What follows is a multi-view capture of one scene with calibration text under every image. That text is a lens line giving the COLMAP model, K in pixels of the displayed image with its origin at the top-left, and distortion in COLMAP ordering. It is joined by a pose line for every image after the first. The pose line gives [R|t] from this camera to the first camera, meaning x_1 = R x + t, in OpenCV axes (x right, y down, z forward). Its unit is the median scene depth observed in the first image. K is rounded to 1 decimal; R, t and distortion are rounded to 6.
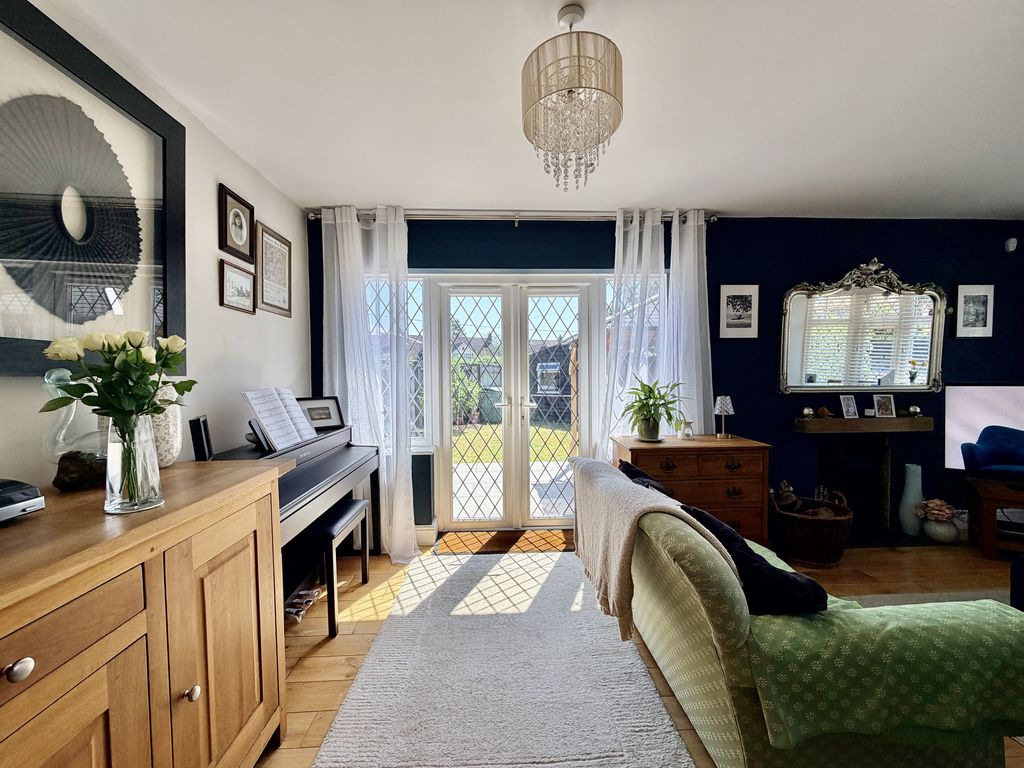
lens RADIAL K [[408.1, 0, 510.5], [0, 408.1, 386.1], [0, 0, 1]] dist [0.000420, -0.000137]
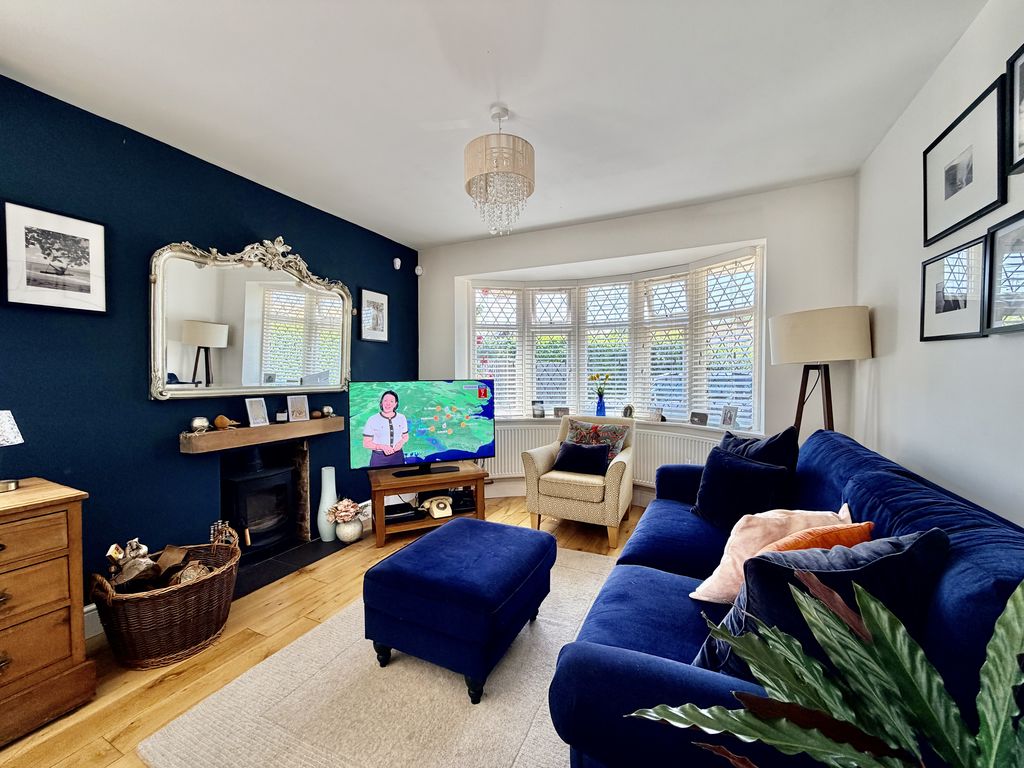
lens RADIAL K [[408.1, 0, 510.5], [0, 408.1, 386.1], [0, 0, 1]] dist [0.000420, -0.000137]
pose [[0.475657, -0.017564, 0.879456, 0.358729], [0.020056, 0.999757, 0.009120, 0.001356], [-0.879402, 0.013301, 0.475893, 0.168465]]
